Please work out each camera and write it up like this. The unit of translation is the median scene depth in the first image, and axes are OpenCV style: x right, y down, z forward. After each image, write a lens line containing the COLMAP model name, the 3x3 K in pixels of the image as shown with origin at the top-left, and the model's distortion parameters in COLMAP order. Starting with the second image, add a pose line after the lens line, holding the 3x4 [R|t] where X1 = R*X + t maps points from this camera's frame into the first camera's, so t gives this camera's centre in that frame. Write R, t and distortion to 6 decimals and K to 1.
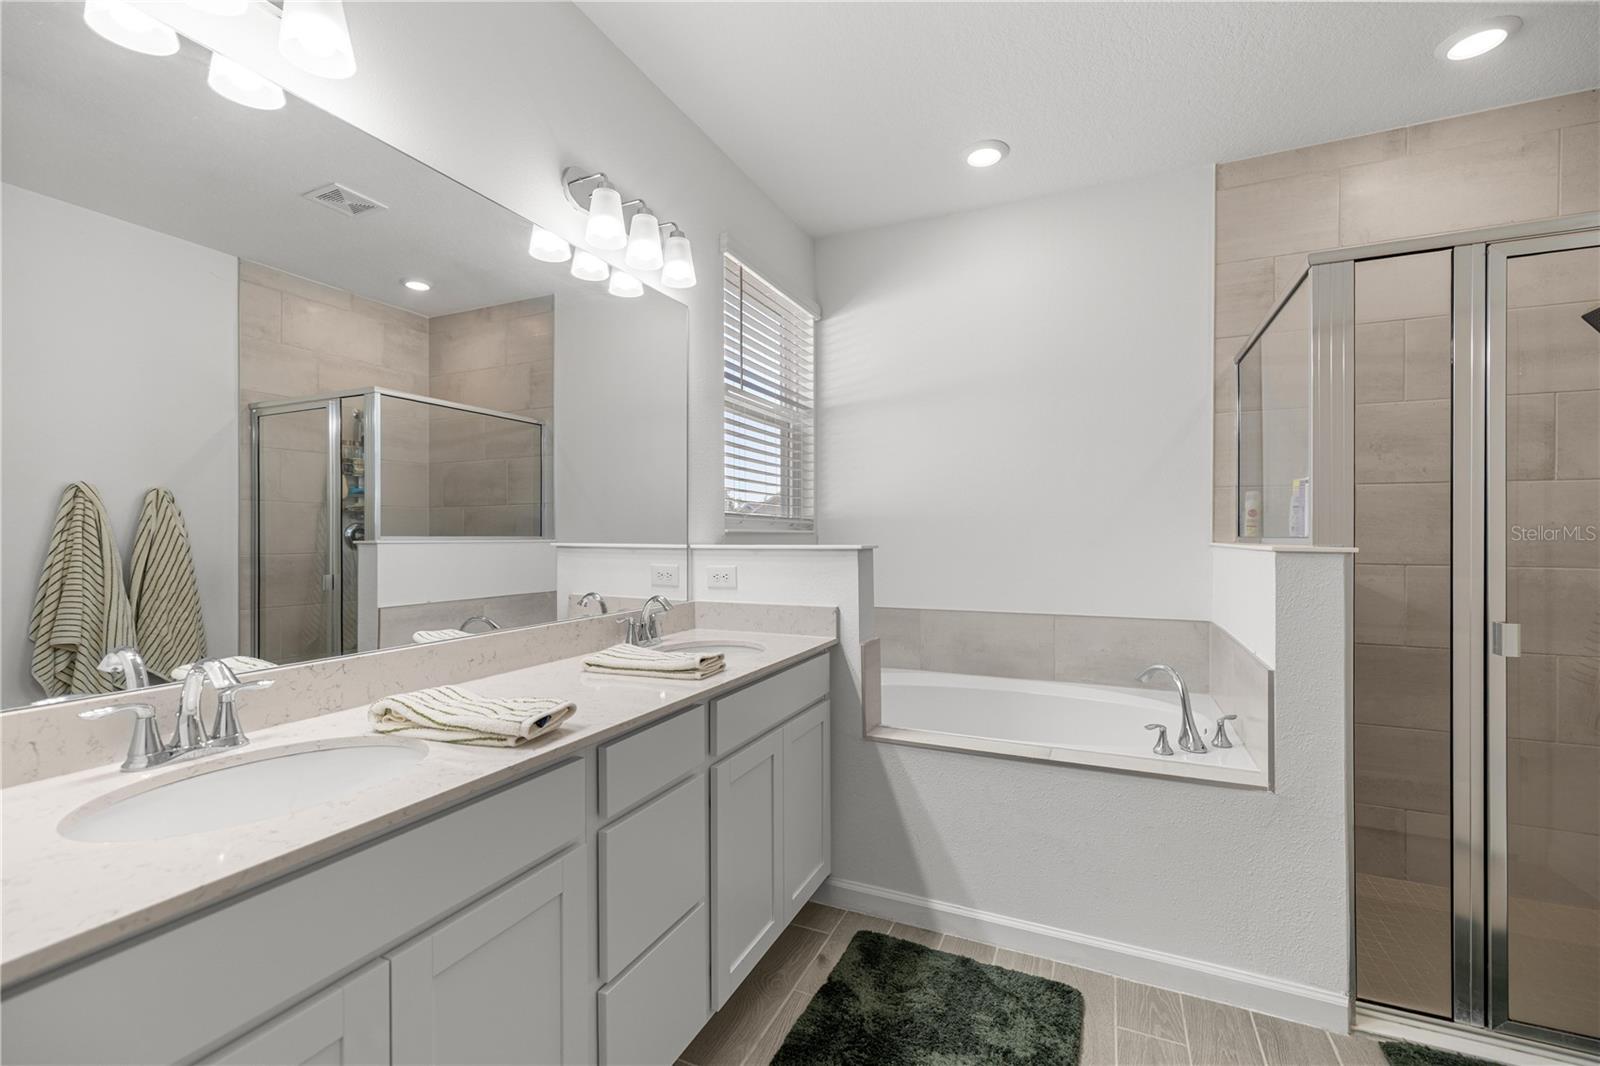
lens RADIAL K [[675.2, 0, 800.0], [0, 675.2, 533.0], [0, 0, 1]] dist [0.000259, -0.000329]
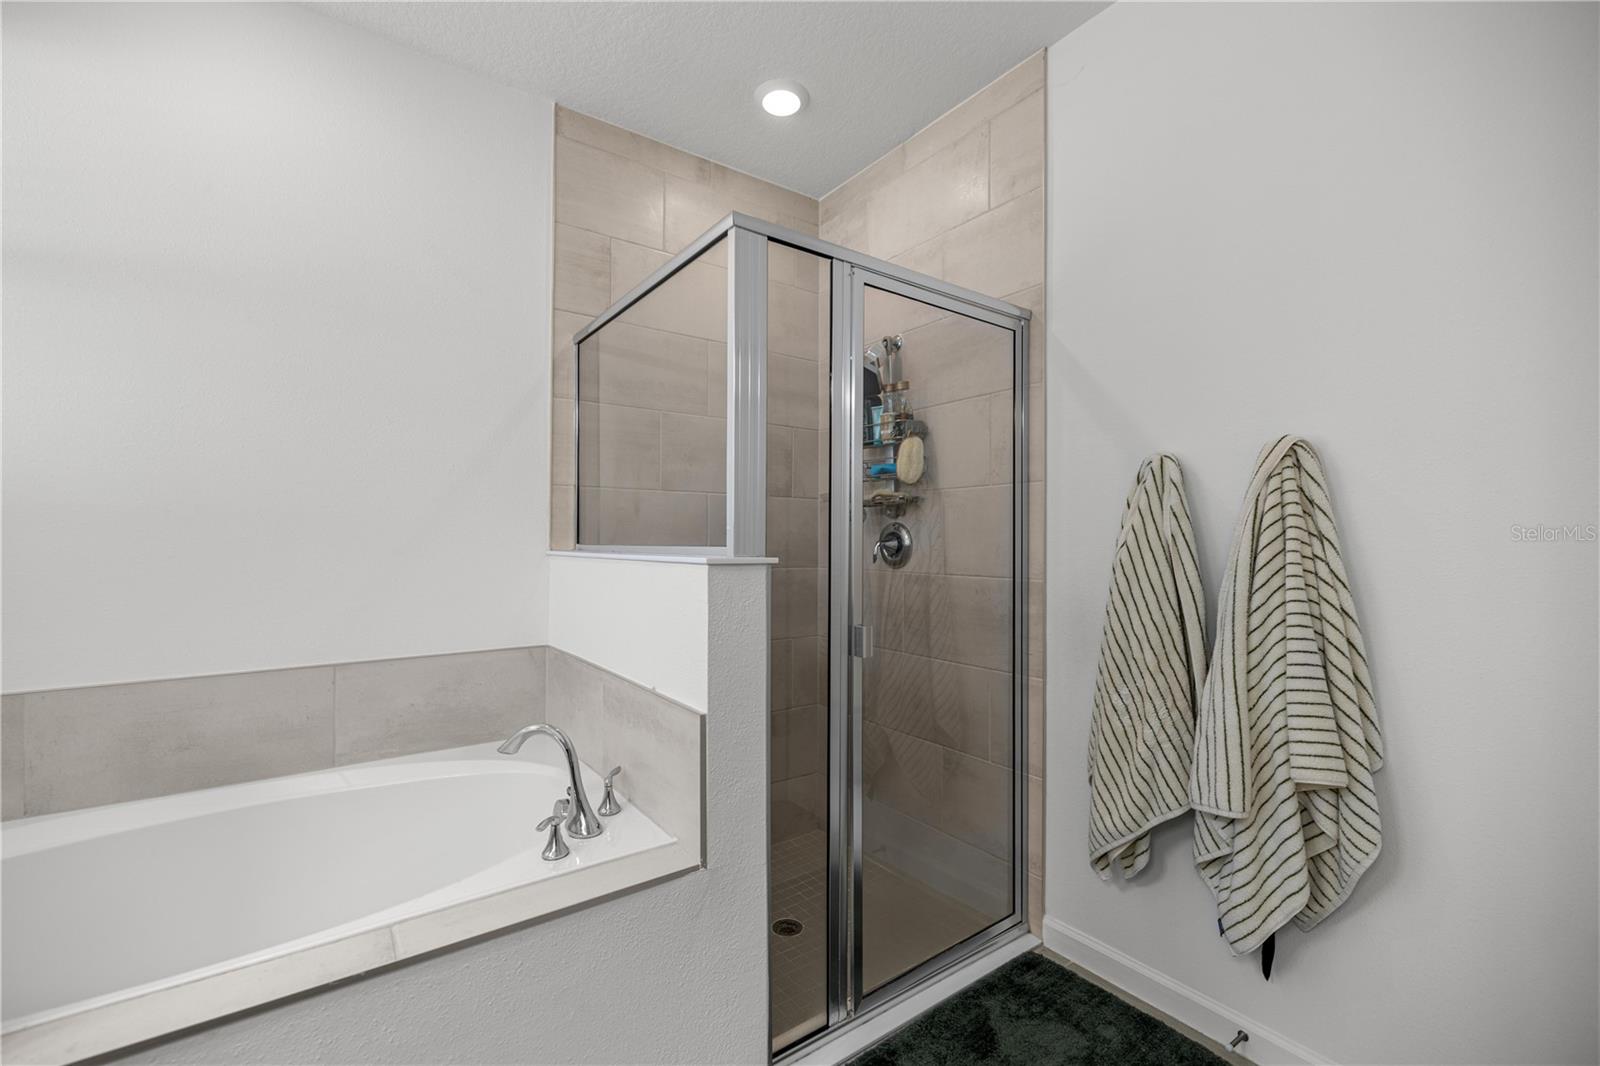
lens RADIAL K [[675.2, 0, 800.0], [0, 675.2, 533.0], [0, 0, 1]] dist [0.000259, -0.000329]
pose [[0.502794, 0.006915, 0.864379, 0.047939], [-0.001534, 0.999974, -0.007108, -0.002717], [-0.864405, 0.002248, 0.502791, 0.348993]]
